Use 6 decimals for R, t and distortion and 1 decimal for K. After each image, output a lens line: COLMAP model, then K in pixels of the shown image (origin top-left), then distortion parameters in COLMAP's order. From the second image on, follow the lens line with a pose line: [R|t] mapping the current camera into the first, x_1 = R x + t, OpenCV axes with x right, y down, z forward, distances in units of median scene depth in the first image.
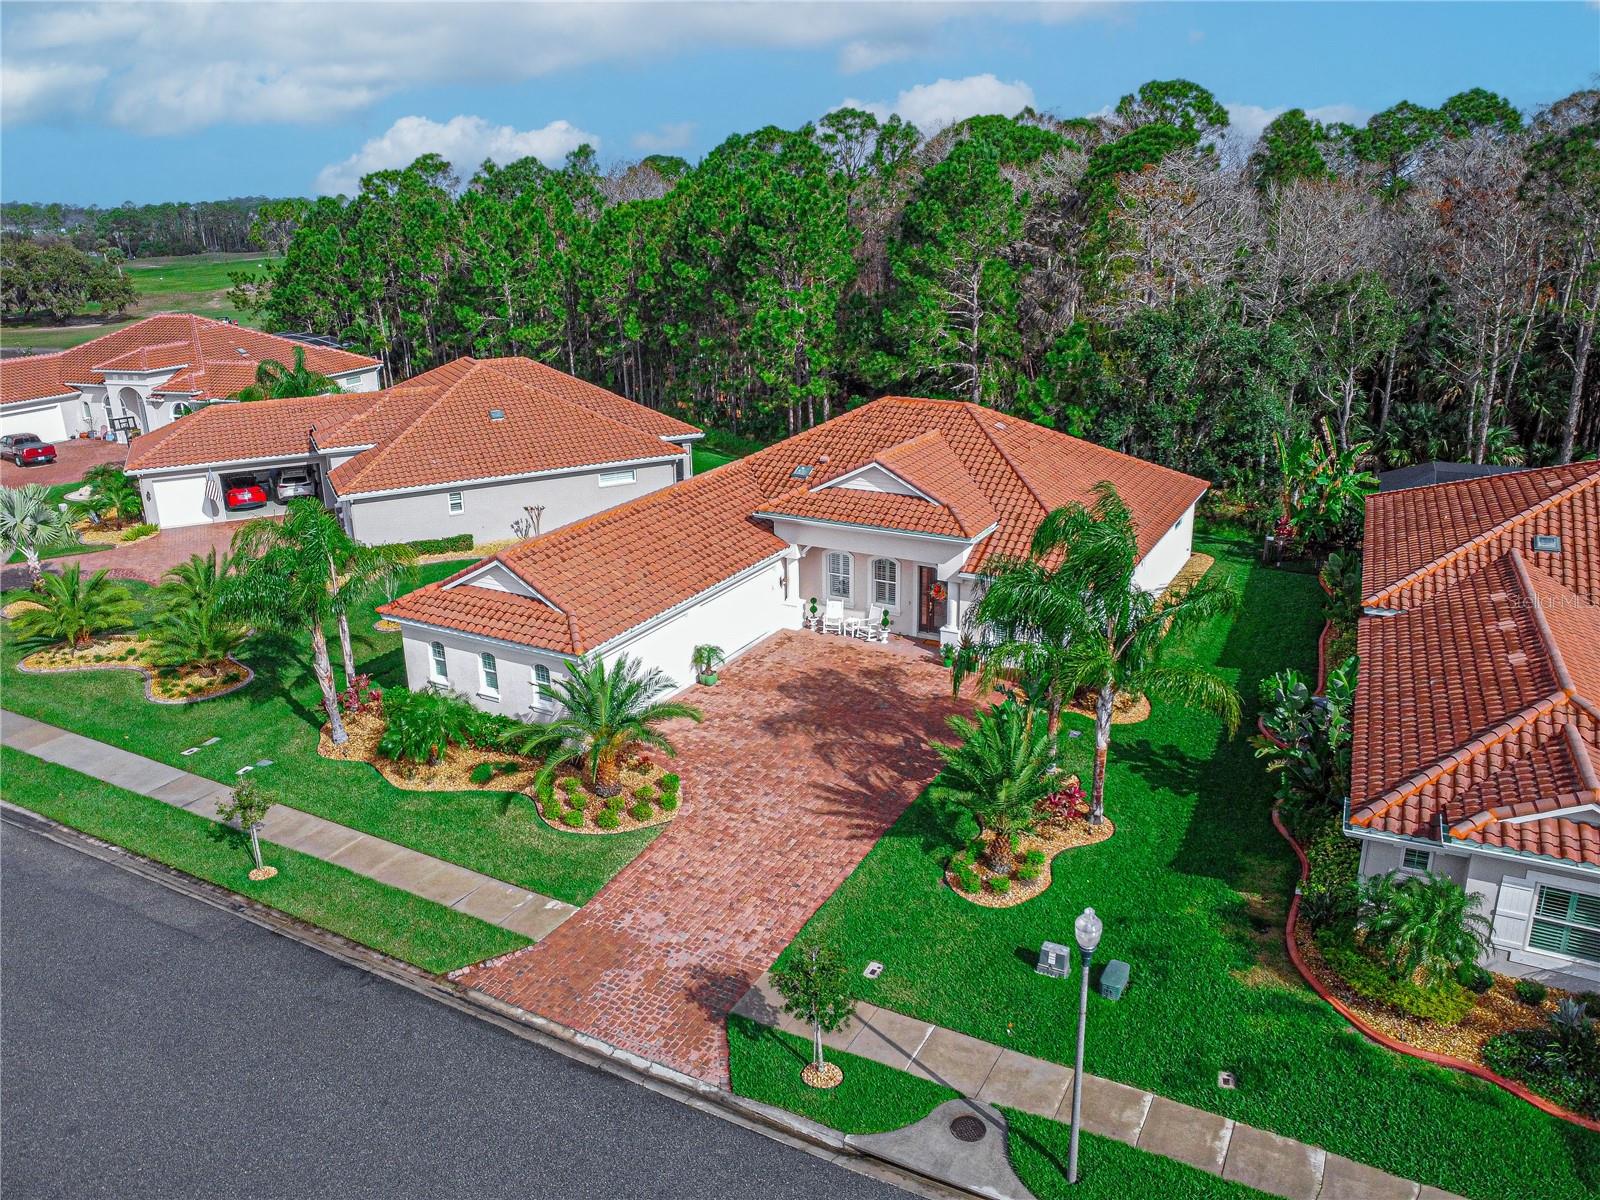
lens RADIAL K [[1134.3, 0, 805.7], [0, 1134.3, 559.8], [0, 0, 1]] dist [-0.104970, 0.144566]
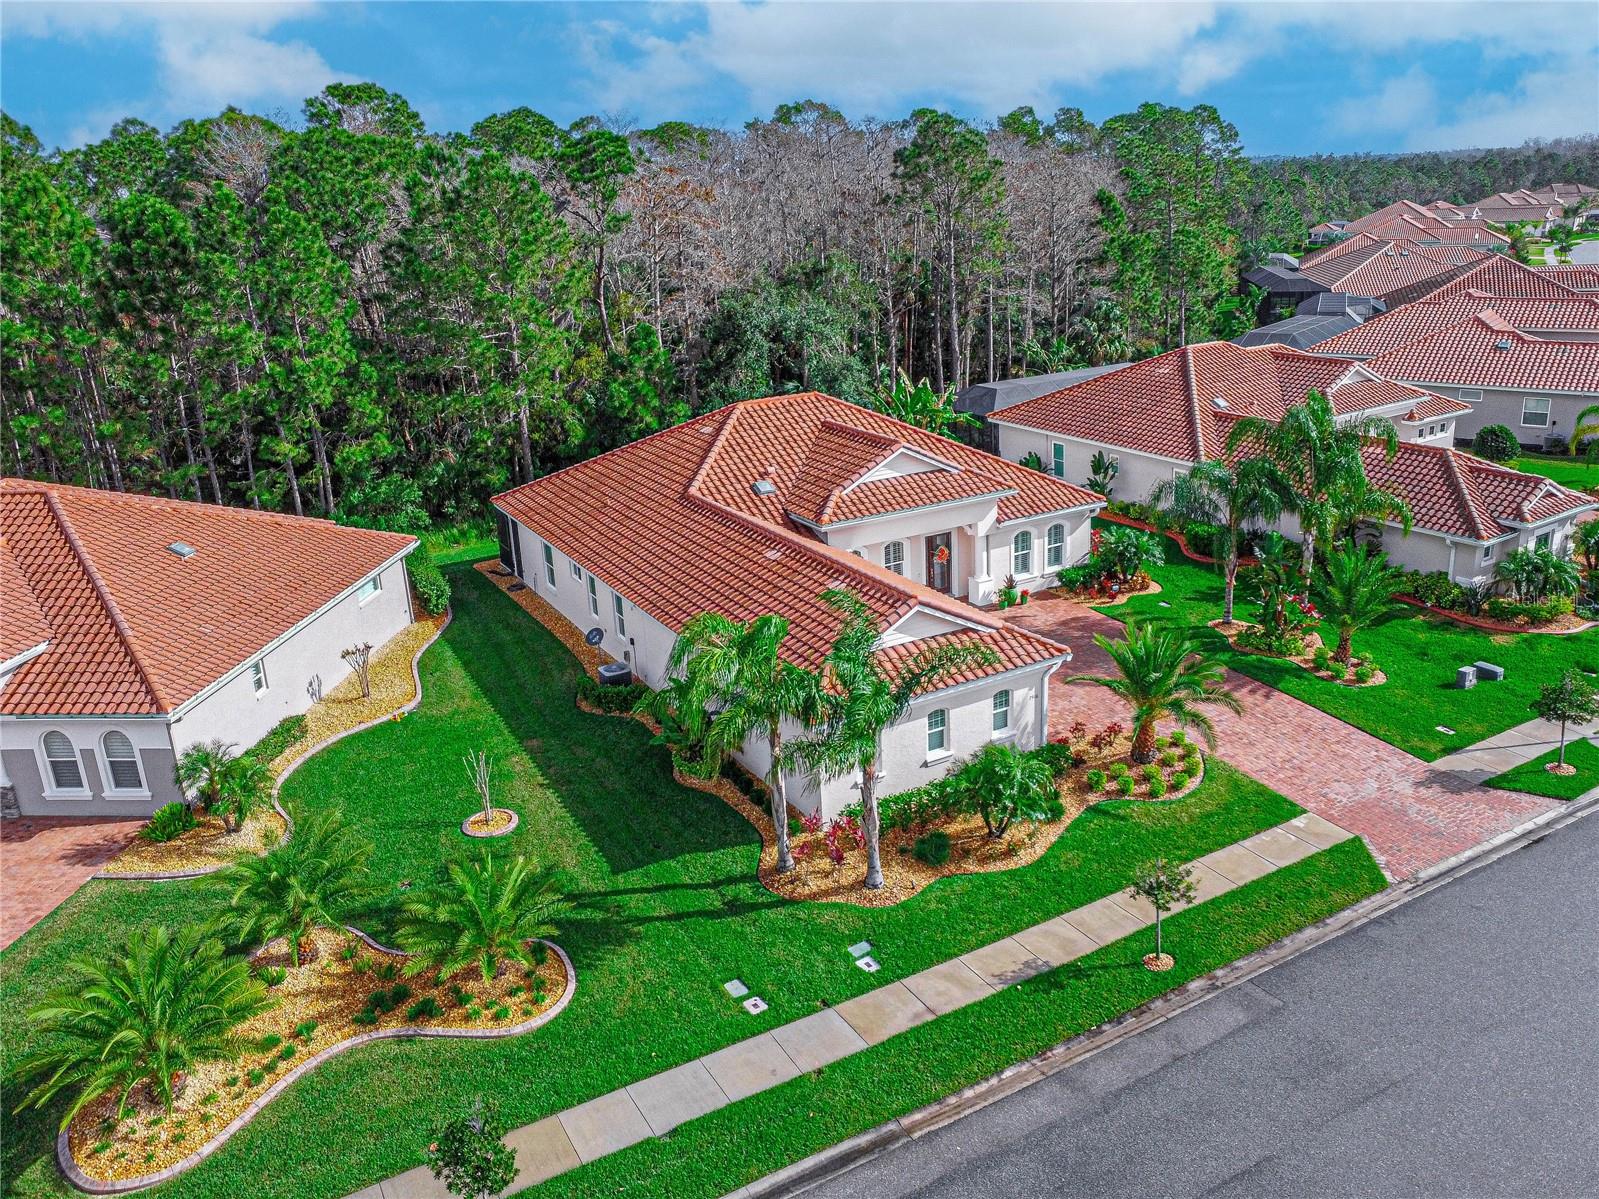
lens RADIAL K [[1216.7, 0, 799.5], [0, 1216.7, 599.5], [0, 0, 1]] dist [-0.129360, 0.175222]
pose [[0.548122, -0.283106, 0.787028, -1.069116], [0.287849, 0.947343, 0.140303, -0.162135], [-0.785306, 0.149642, 0.600751, 0.511561]]
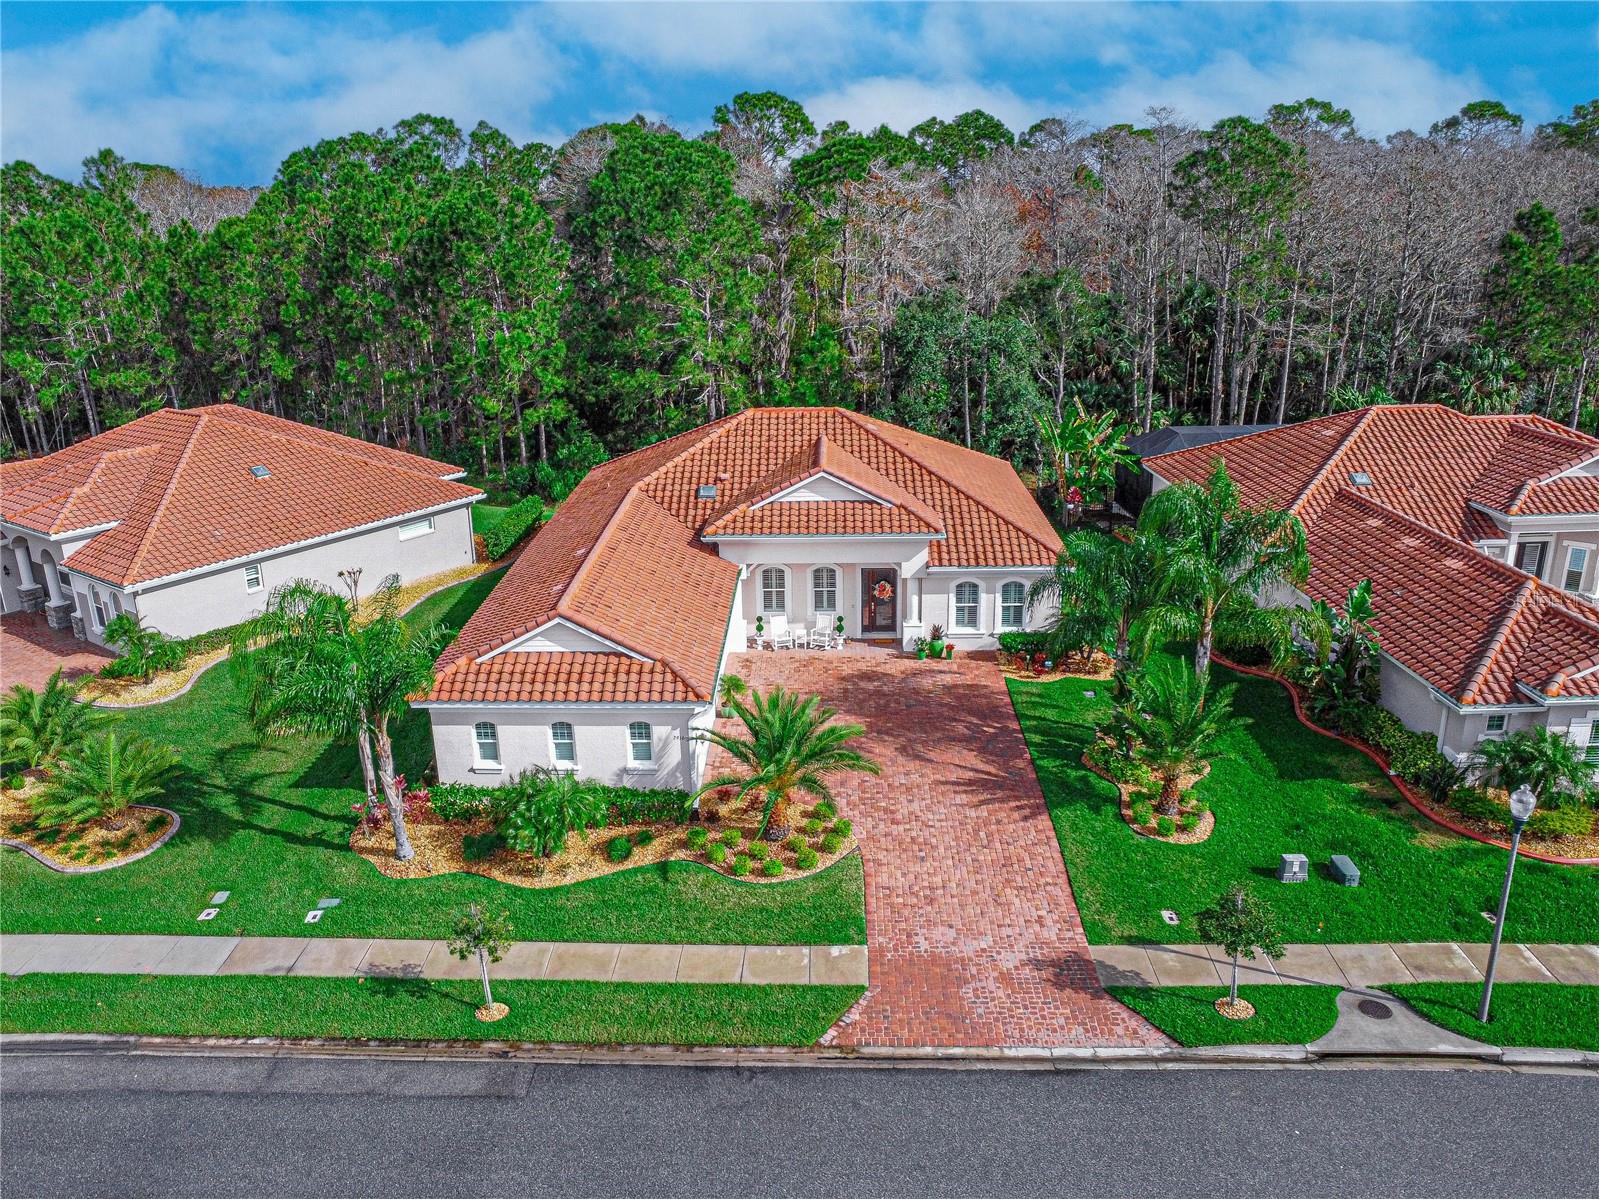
lens RADIAL K [[1171.2, 0, 751.0], [0, 1171.2, 593.8], [0, 0, 1]] dist [-0.112053, 0.153613]
pose [[0.904406, -0.142436, 0.402195, -0.510926], [0.138456, 0.989596, 0.039120, -0.033369], [-0.403583, 0.020306, 0.914718, 0.092941]]
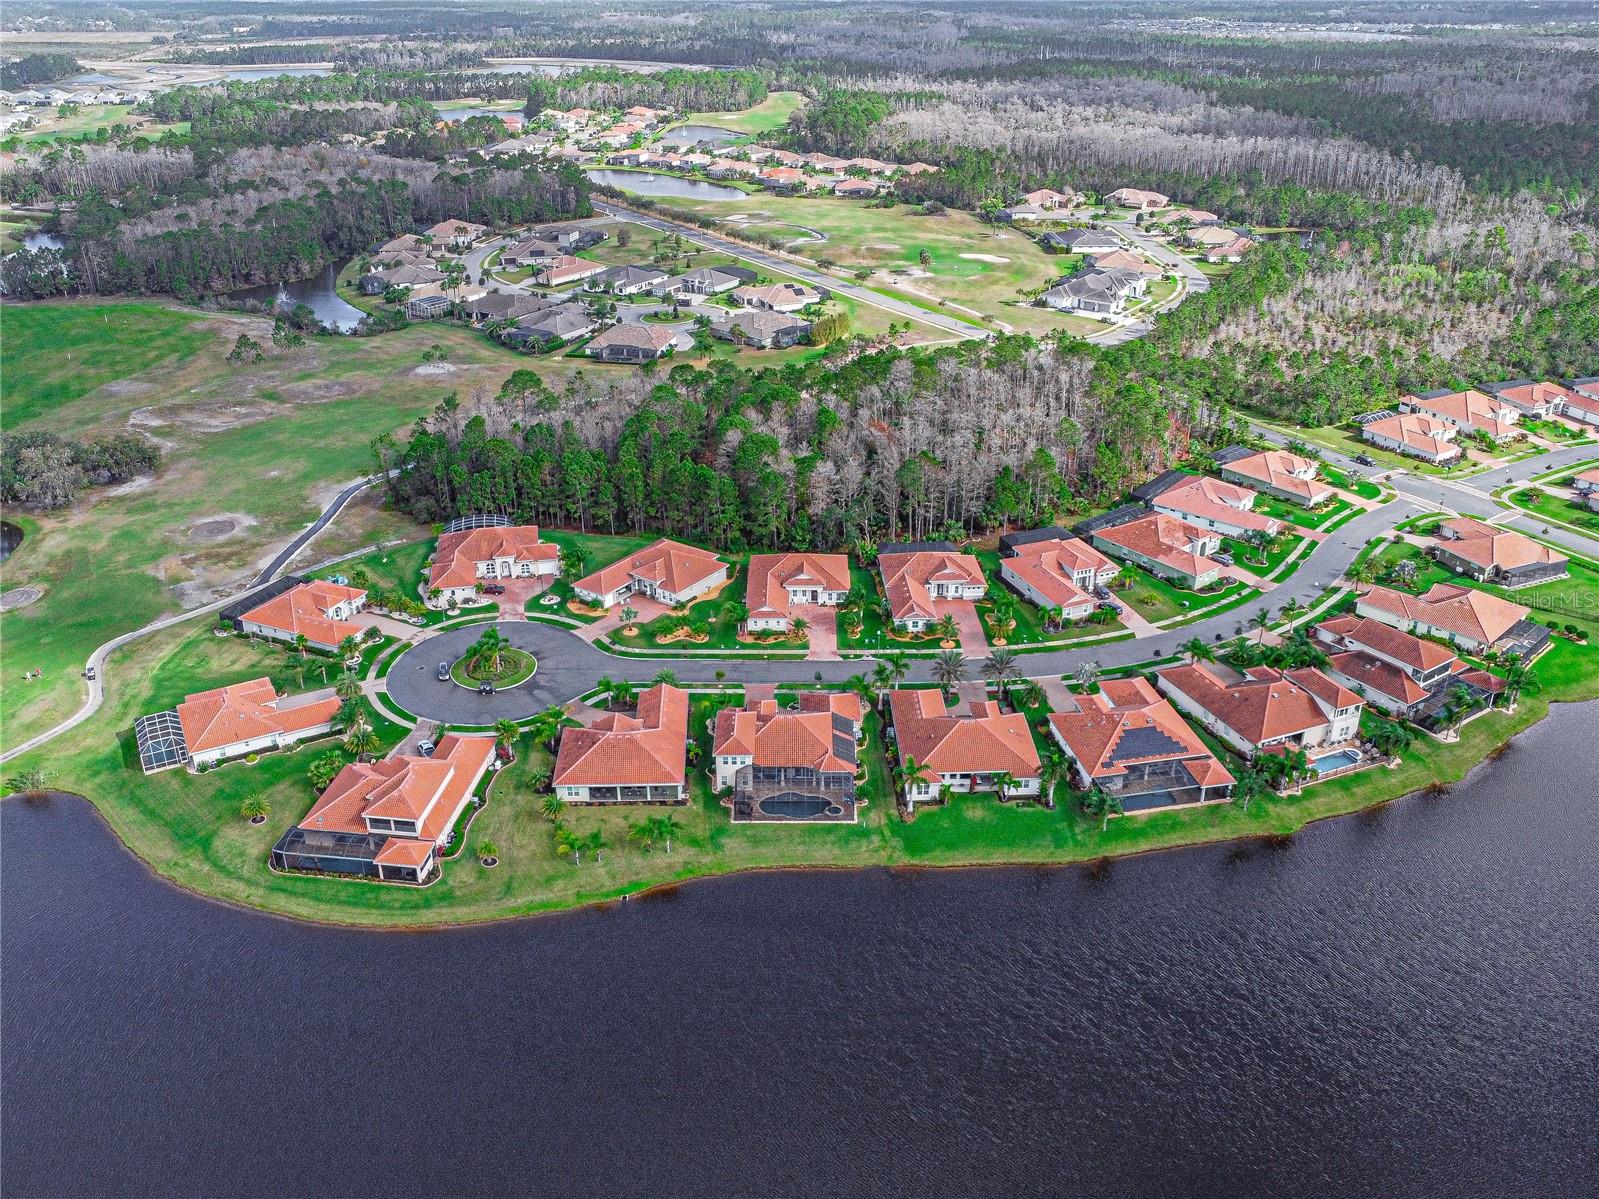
lens RADIAL K [[1133.6, 0, 805.2], [0, 1133.6, 559.3], [0, 0, 1]] dist [-0.104970, 0.144566]
pose [[0.876320, -0.186657, 0.444098, -2.891665], [0.123817, 0.978183, 0.166814, -1.307677], [-0.465546, -0.091196, 0.880312, -4.722521]]
